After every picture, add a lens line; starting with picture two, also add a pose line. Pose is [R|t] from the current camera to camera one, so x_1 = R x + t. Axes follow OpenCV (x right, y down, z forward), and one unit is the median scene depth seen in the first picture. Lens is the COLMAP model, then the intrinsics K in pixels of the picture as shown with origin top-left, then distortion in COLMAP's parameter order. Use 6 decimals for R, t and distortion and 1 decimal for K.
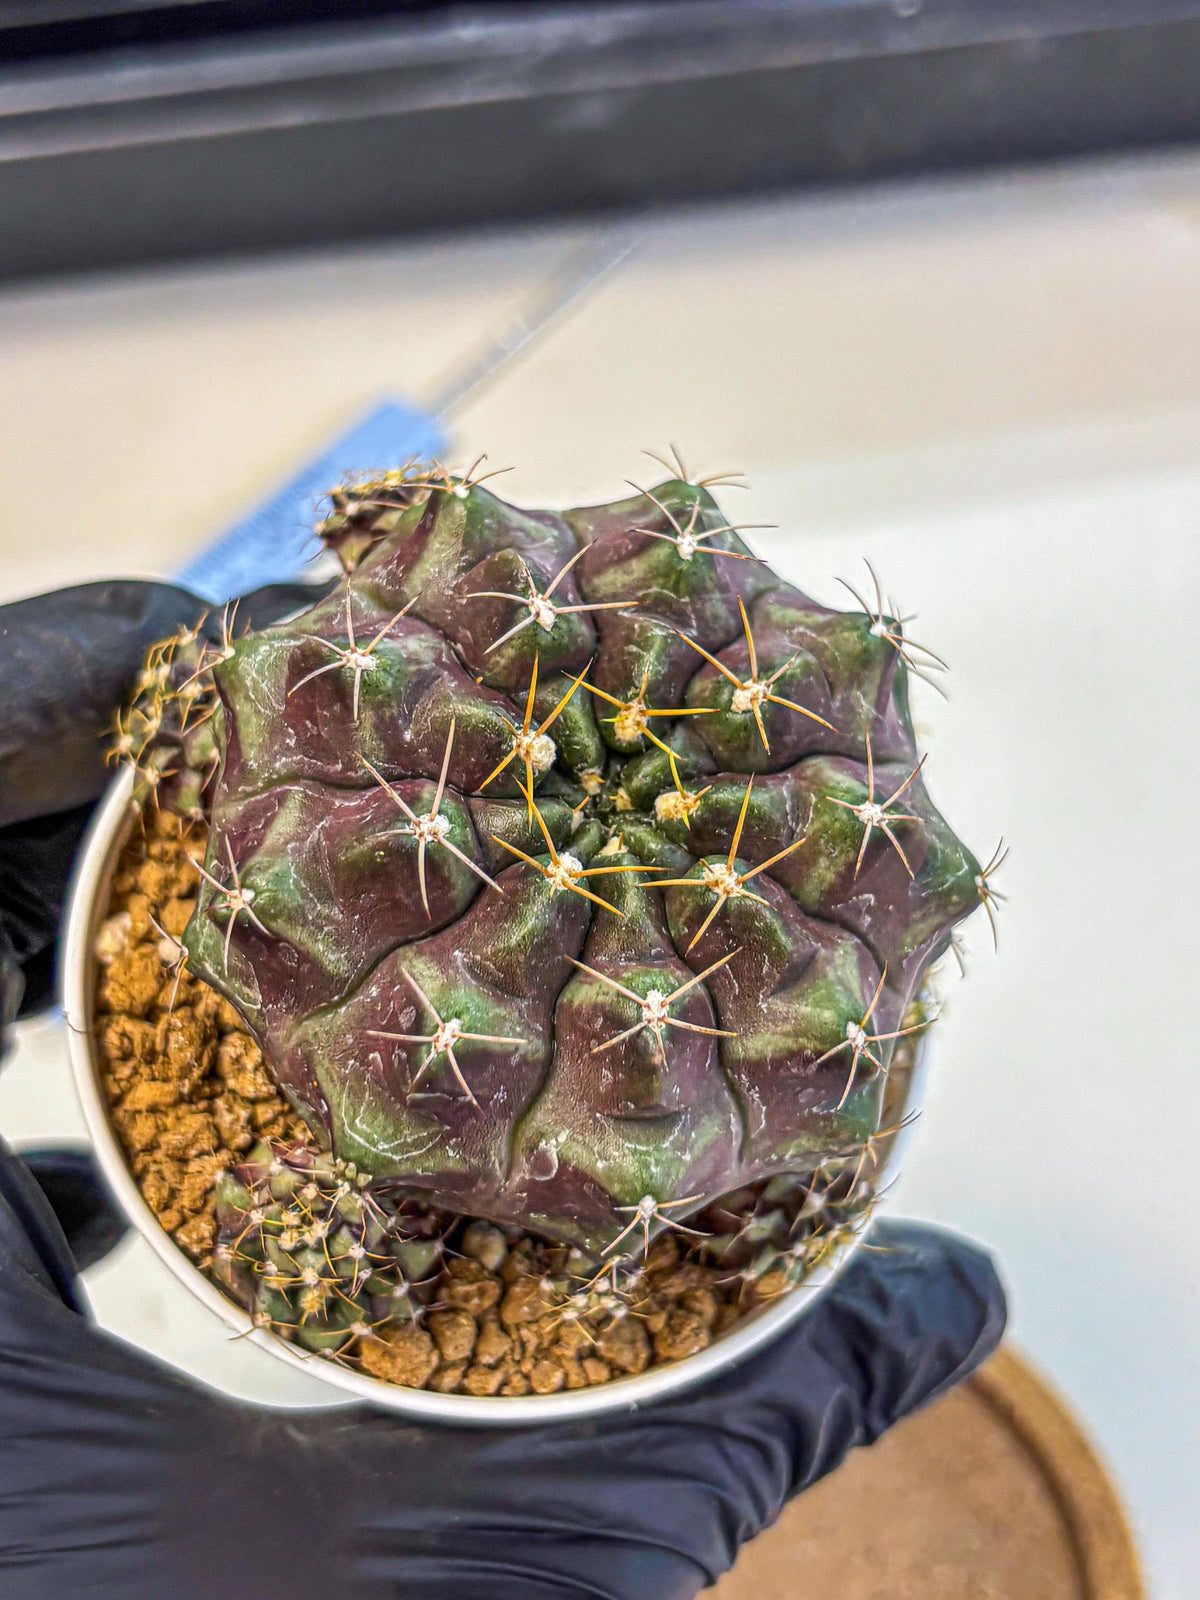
lens RADIAL K [[2187.7, 0, 600.0], [0, 2187.7, 800.0], [0, 0, 1]] dist [0.261887, -0.922651]
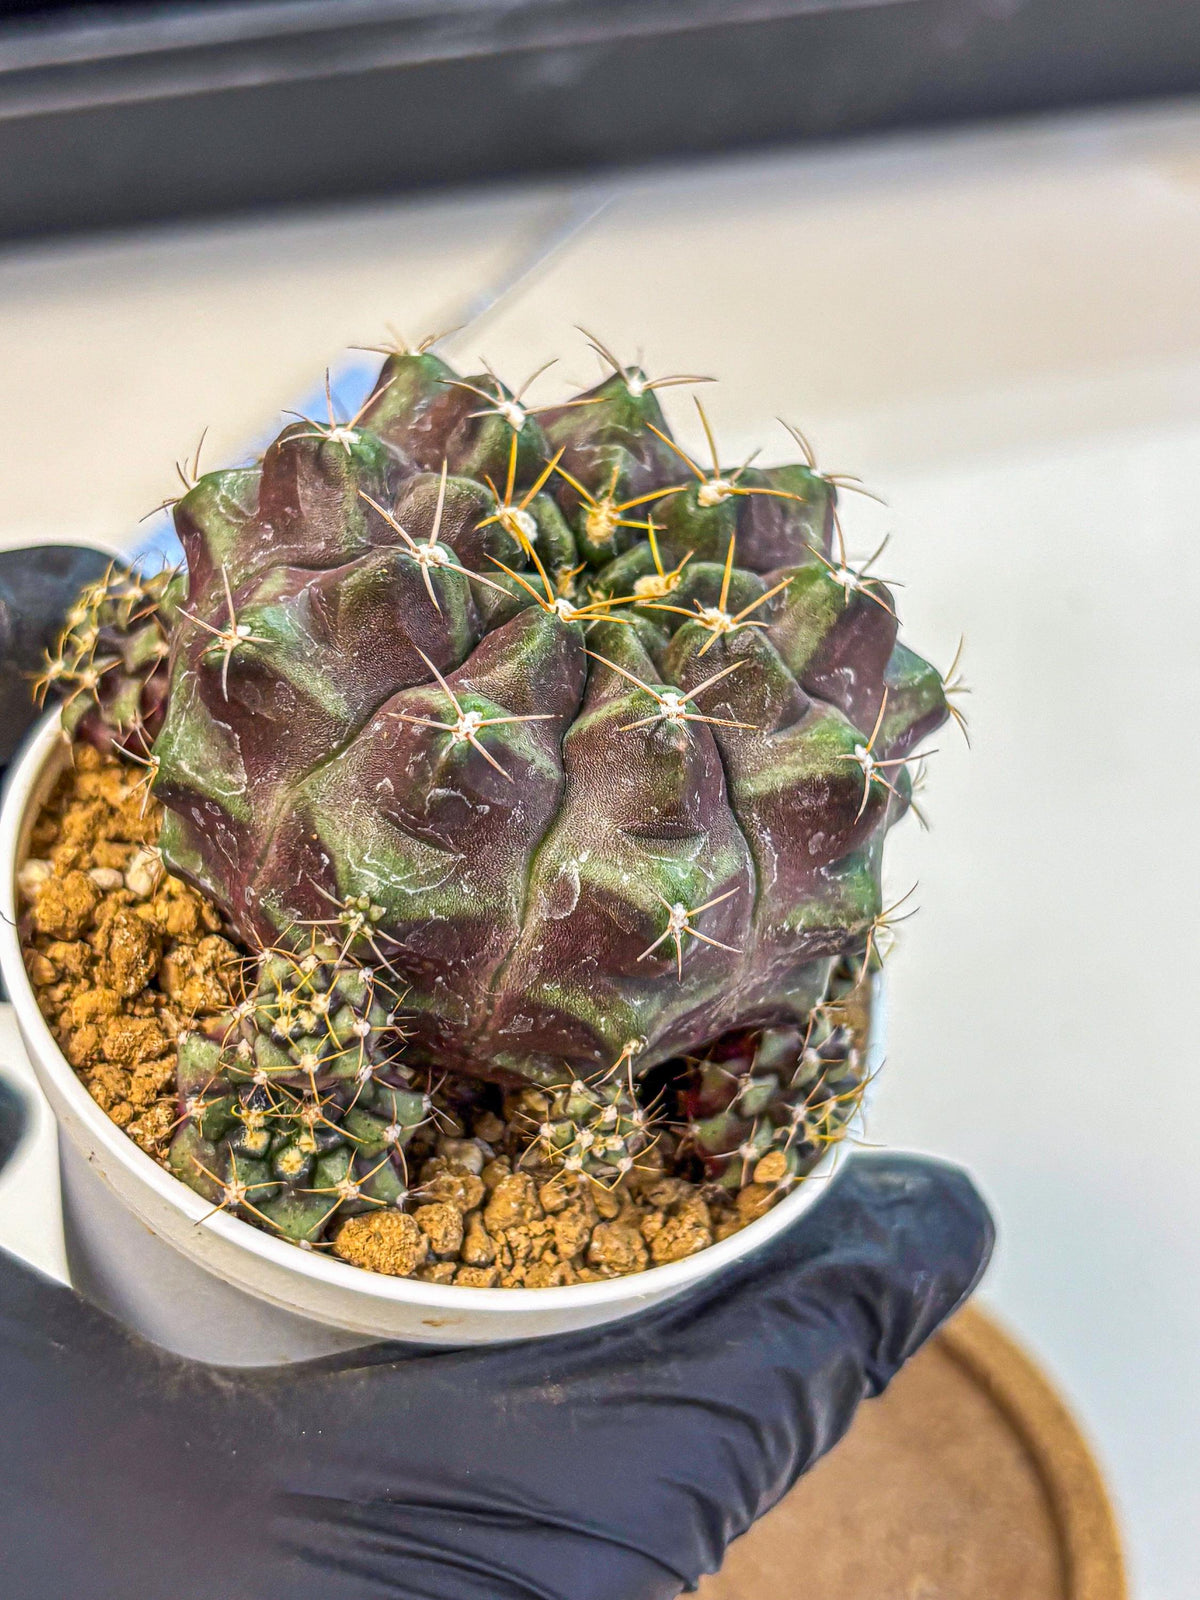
lens RADIAL K [[2187.7, 0, 600.0], [0, 2187.7, 800.0], [0, 0, 1]] dist [0.261887, -0.922651]
pose [[0.987181, -0.033630, 0.156022, -0.150617], [0.087675, 0.931113, -0.354036, 0.446355], [-0.133367, 0.363177, 0.922126, 0.103375]]
